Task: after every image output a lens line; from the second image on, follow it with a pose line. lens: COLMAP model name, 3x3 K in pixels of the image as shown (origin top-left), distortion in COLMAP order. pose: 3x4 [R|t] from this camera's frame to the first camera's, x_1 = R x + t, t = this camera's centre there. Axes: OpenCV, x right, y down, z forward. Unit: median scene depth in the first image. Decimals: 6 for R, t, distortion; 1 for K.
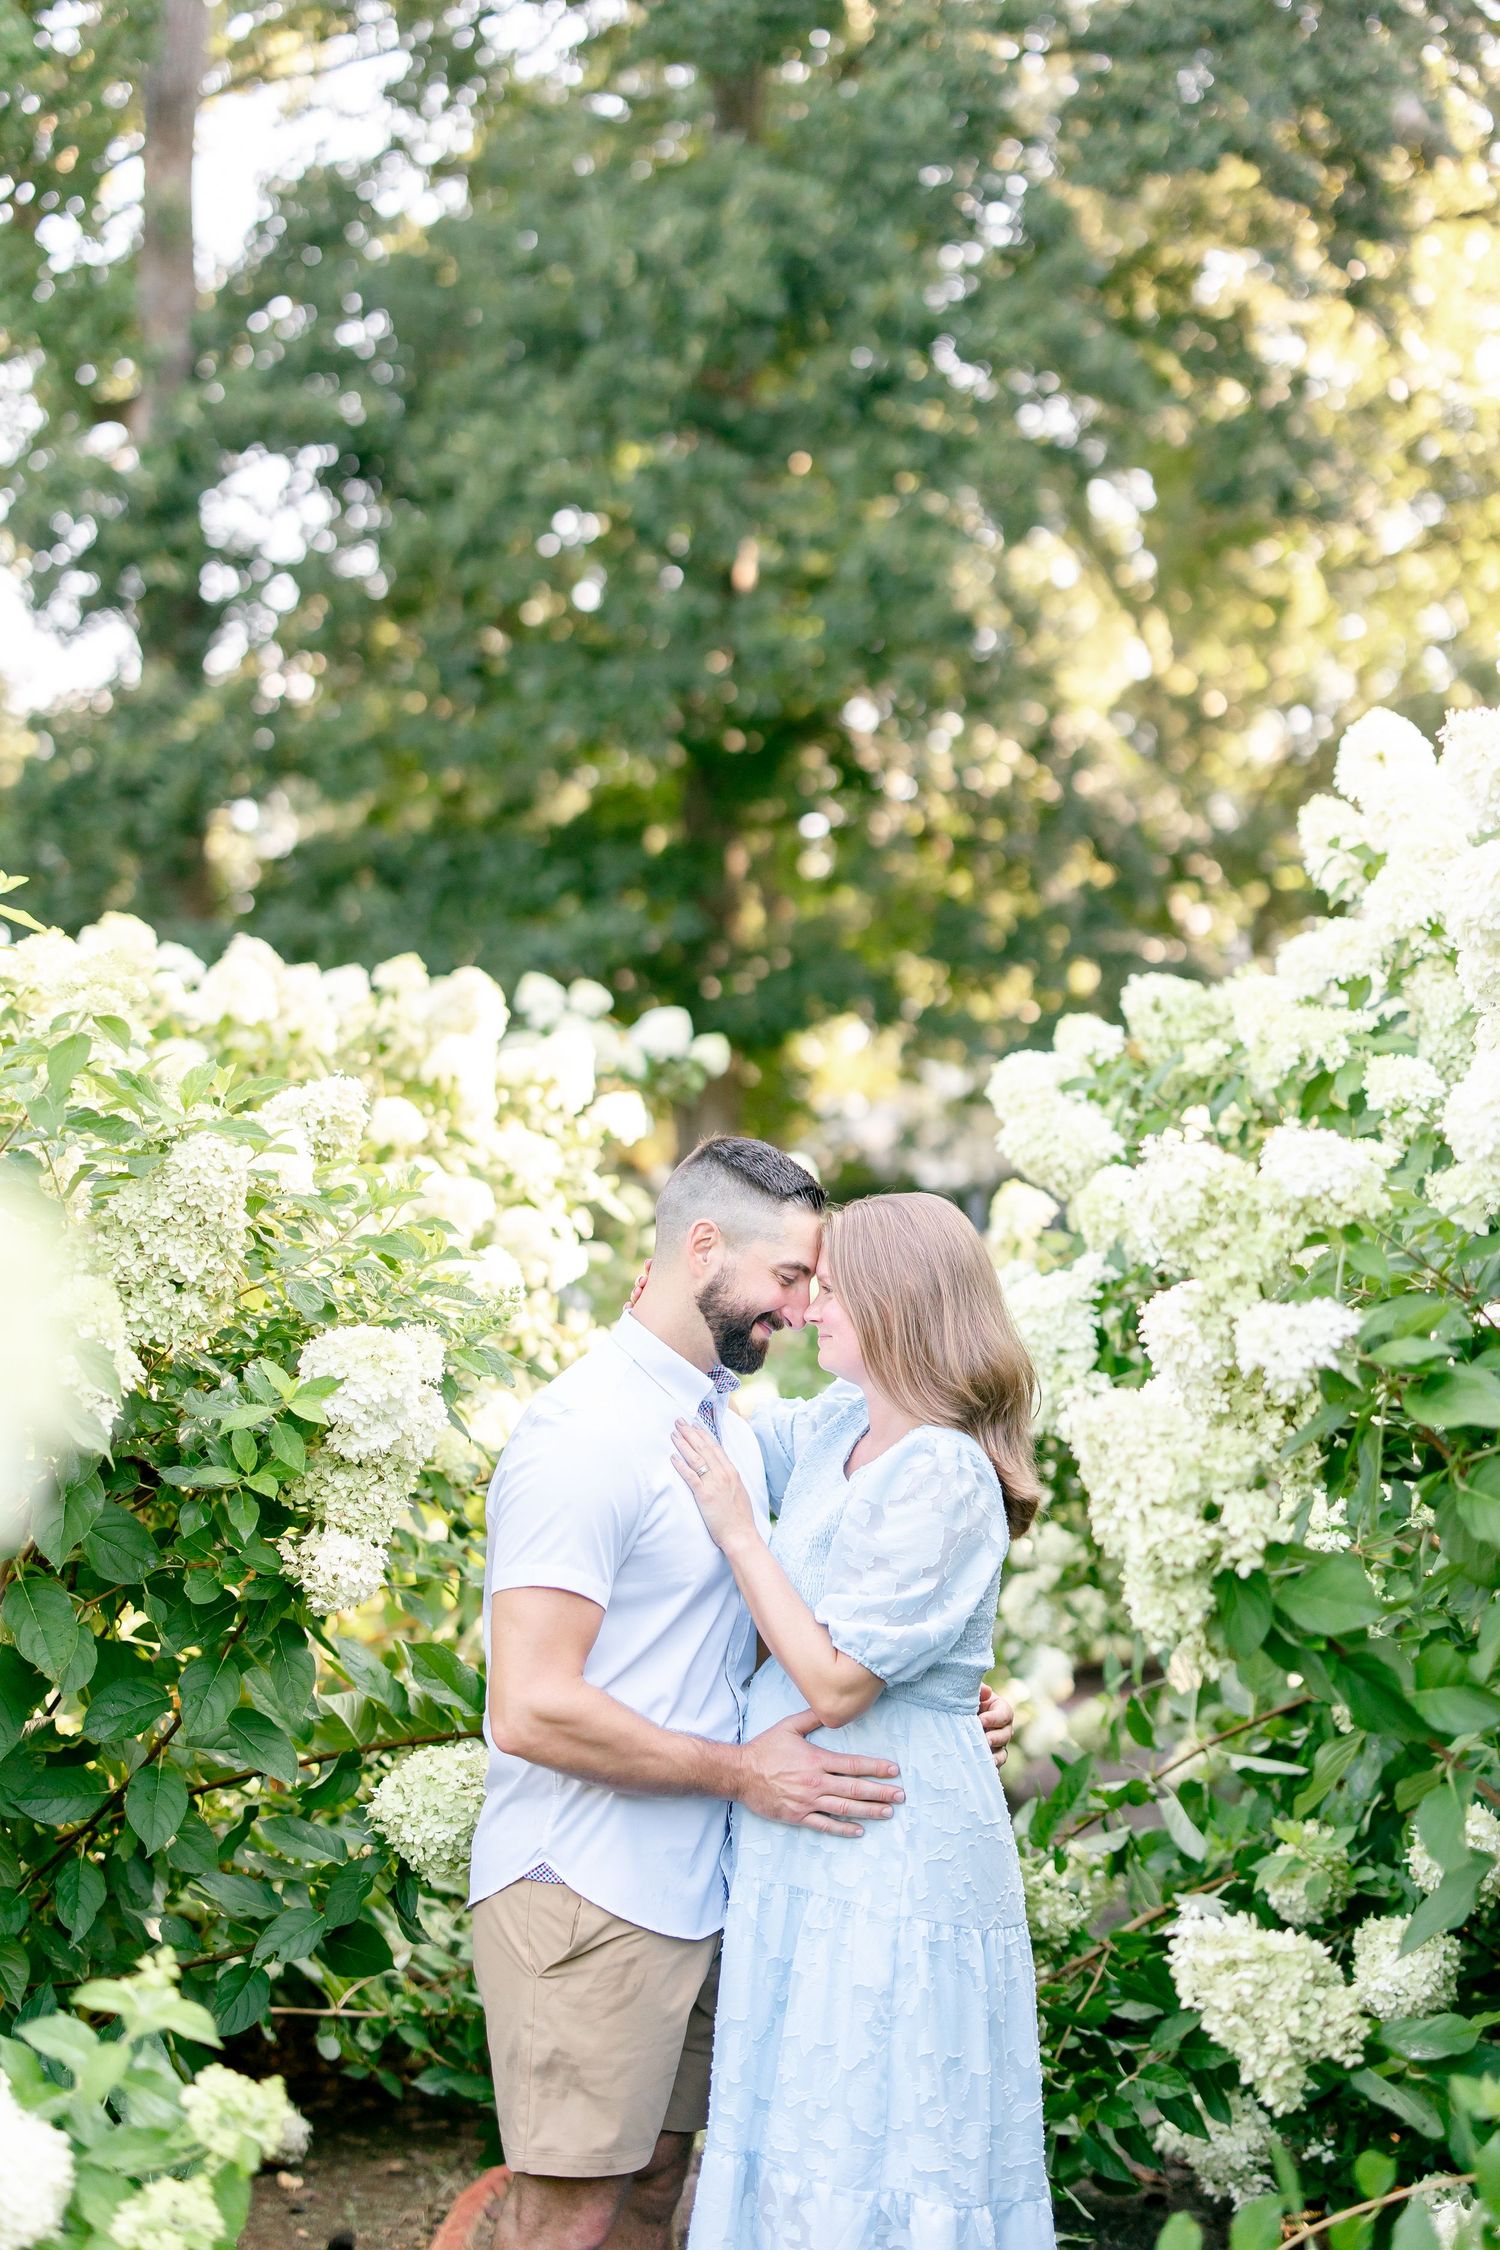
lens RADIAL K [[3257.2, 0, 750.0], [0, 3257.2, 1125.0], [0, 0, 1]] dist [0.017985, 0.035386]
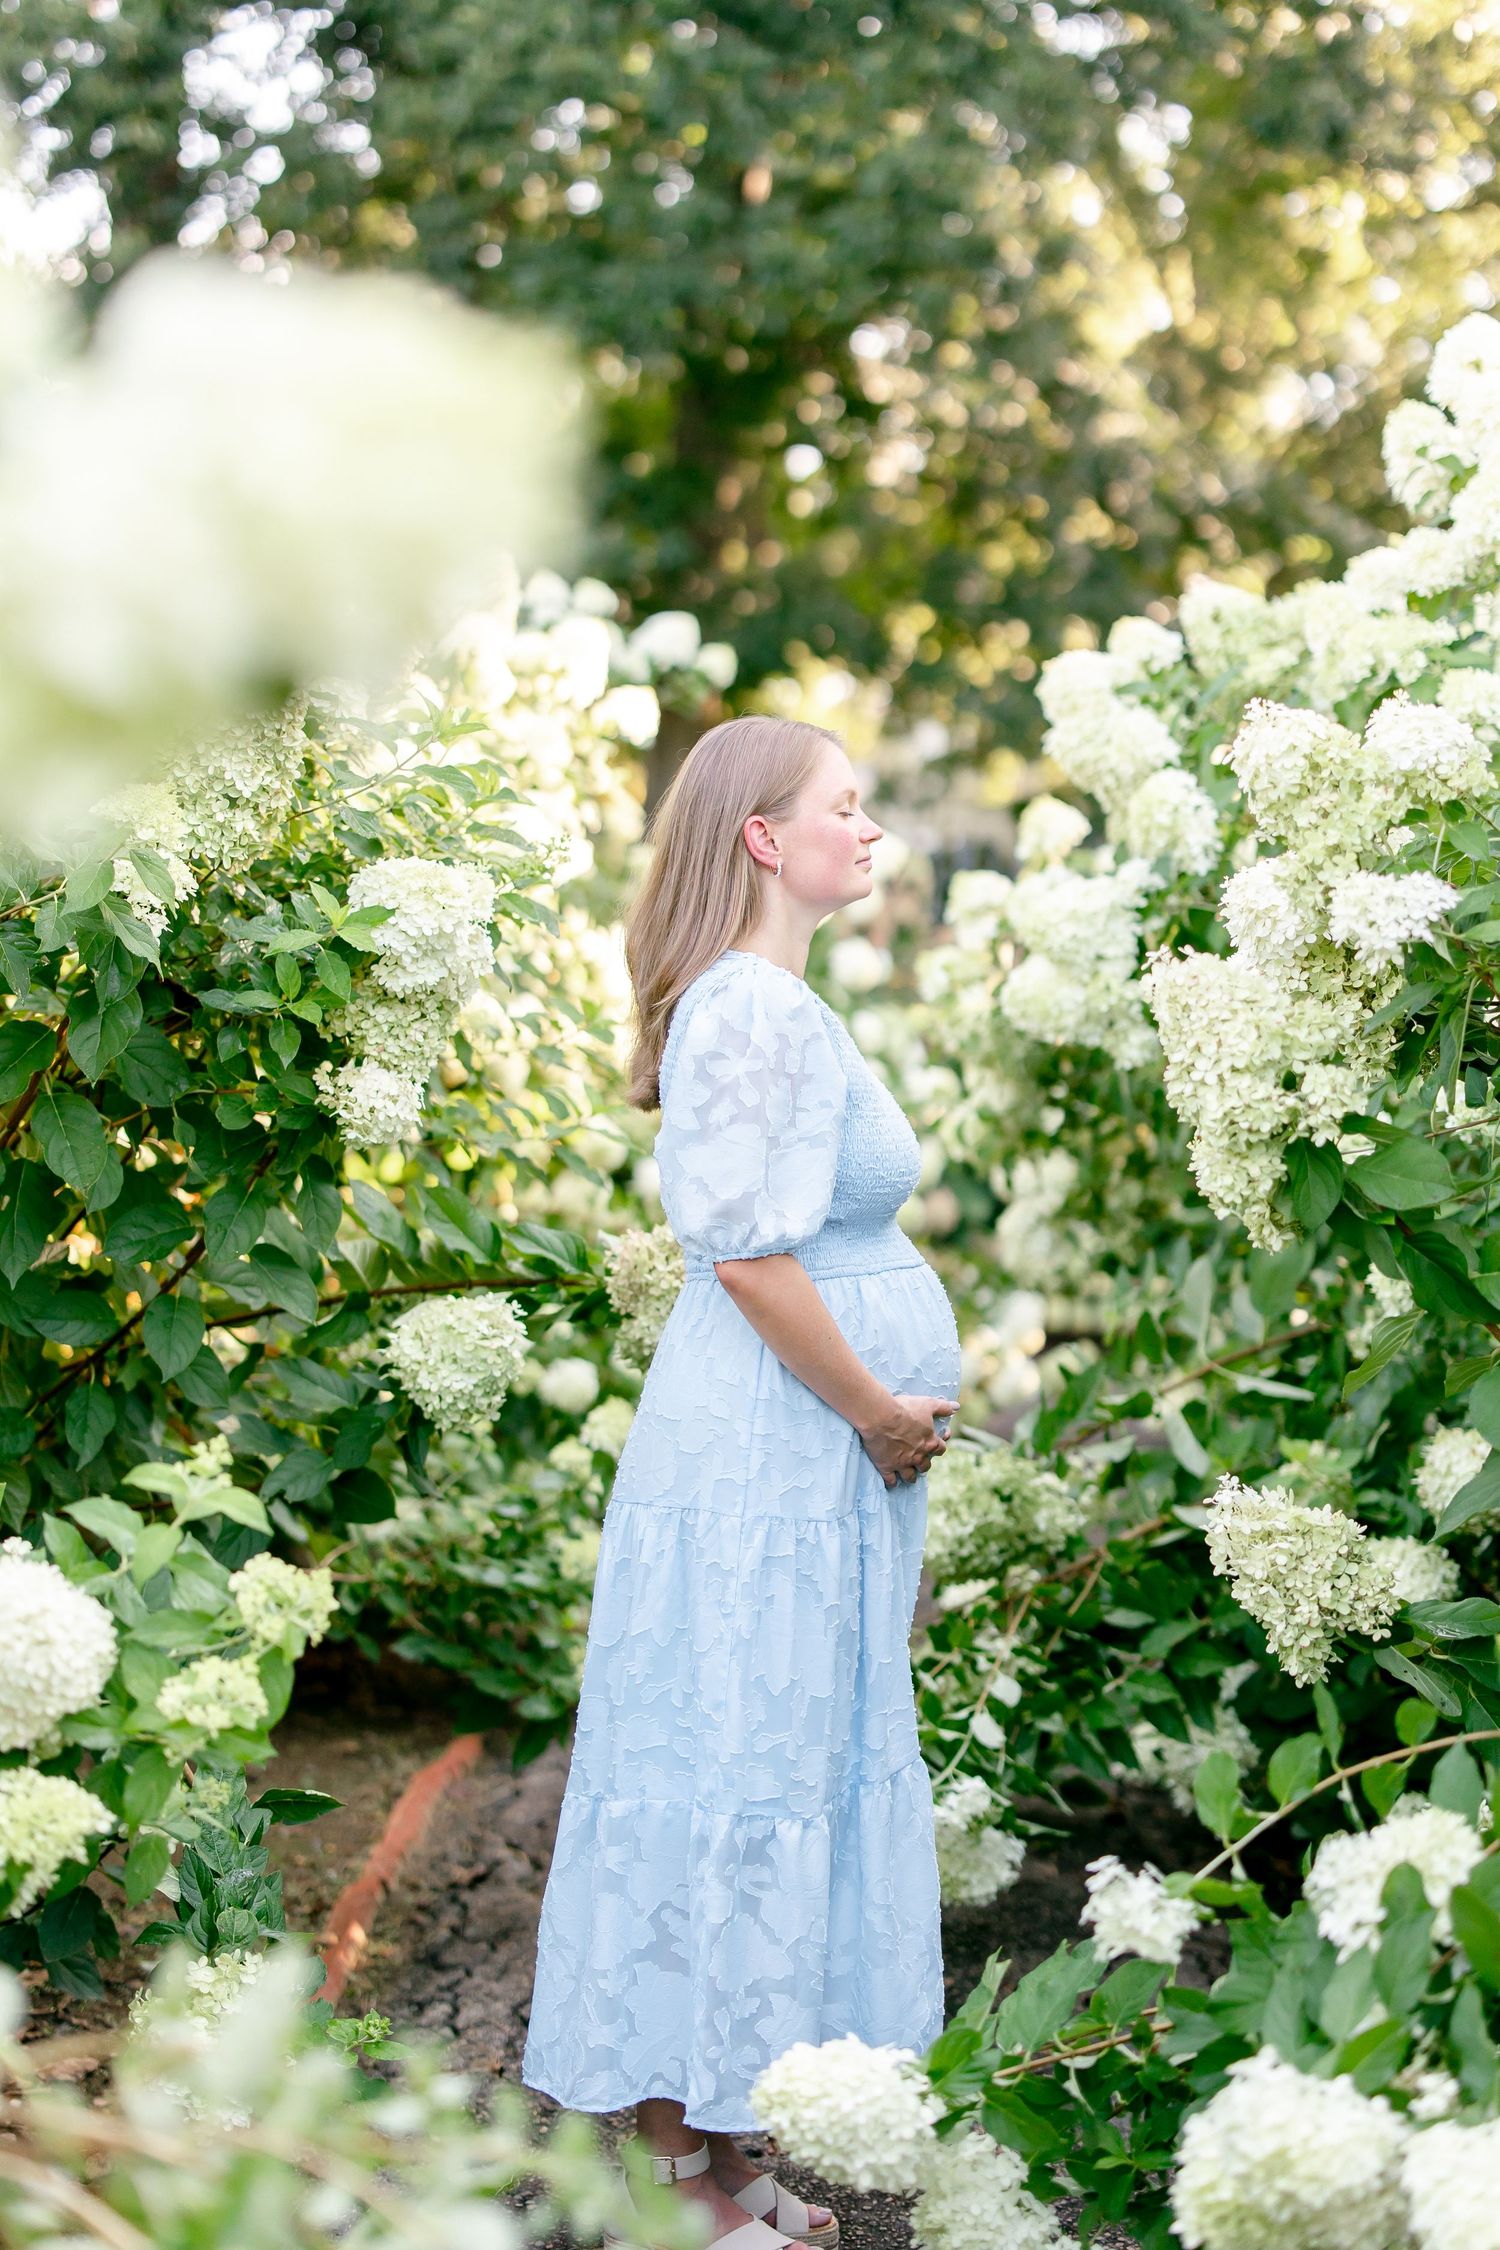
lens RADIAL K [[3384.1, 0, 754.7], [0, 3384.1, 1107.7], [0, 0, 1]] dist [0.012484, 0.065693]
pose [[0.997596, 0.066878, 0.018154, -0.024336], [-0.068329, 0.992953, 0.096827, 0.024171], [-0.011551, -0.097835, 0.995136, -0.013196]]
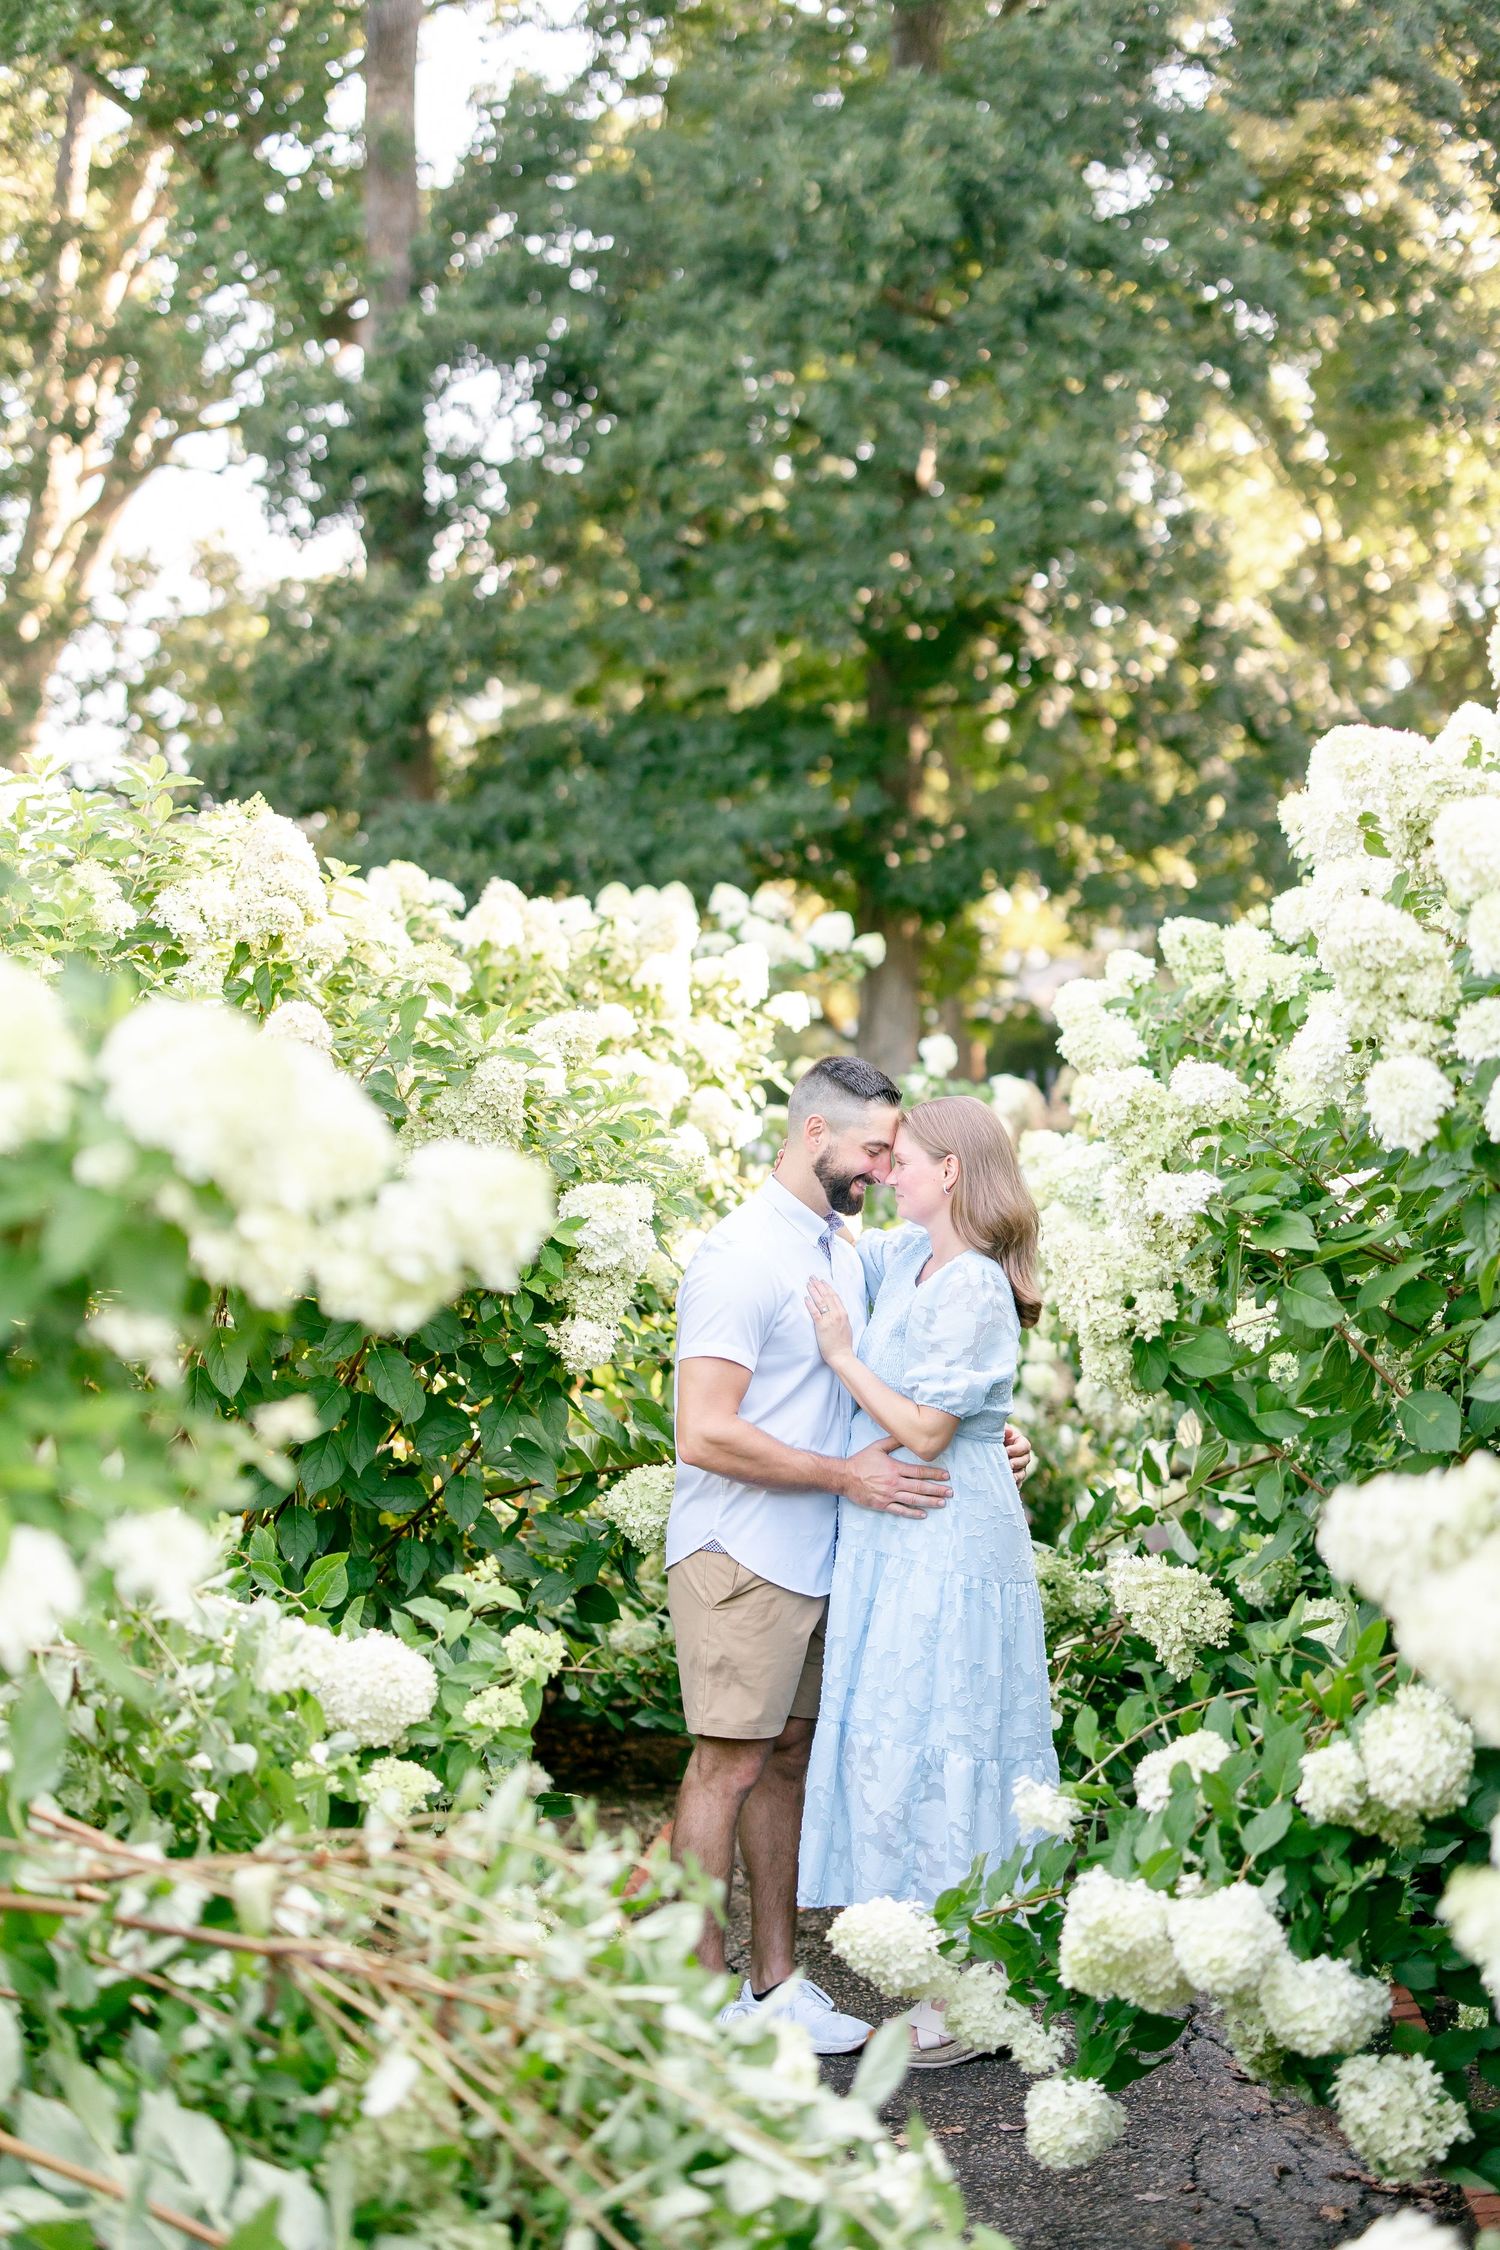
lens RADIAL K [[3097.4, 0, 750.0], [0, 3097.4, 1125.0], [0, 0, 1]] dist [0.007327, 0.031855]
pose [[0.998200, 0.001717, -0.059953, 0.028685], [0.001105, 0.998894, 0.047006, -0.025632], [0.059968, -0.046988, 0.997094, -0.334632]]
